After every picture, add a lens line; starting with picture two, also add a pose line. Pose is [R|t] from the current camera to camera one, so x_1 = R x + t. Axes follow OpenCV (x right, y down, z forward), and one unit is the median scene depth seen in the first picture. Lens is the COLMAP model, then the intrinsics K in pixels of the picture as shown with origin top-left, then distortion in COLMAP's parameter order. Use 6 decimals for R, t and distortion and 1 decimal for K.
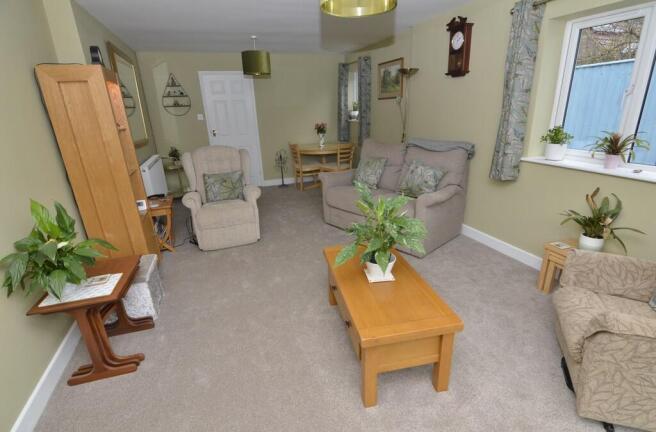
lens RADIAL K [[318.8, 0, 332.9], [0, 318.8, 215.4], [0, 0, 1]] dist [-0.003208, -0.001266]
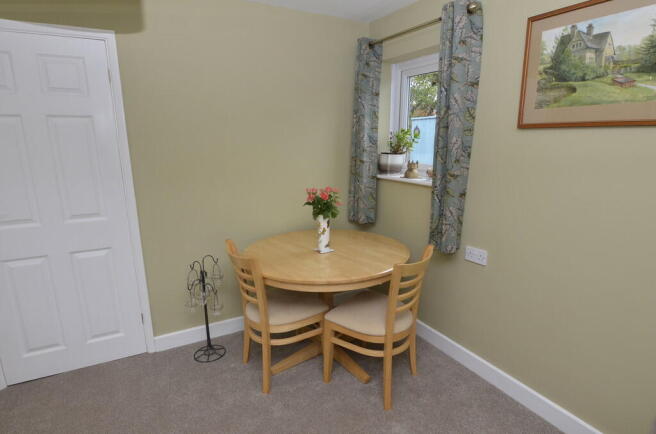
lens RADIAL K [[370.5, 0, 328.0], [0, 370.5, 217.0], [0, 0, 1]] dist [0.000268, -0.000087]
pose [[0.989989, 0.004753, 0.141061, -0.088693], [0.012380, 0.992657, -0.120330, -0.206372], [-0.140597, 0.120872, 0.982661, 0.597612]]
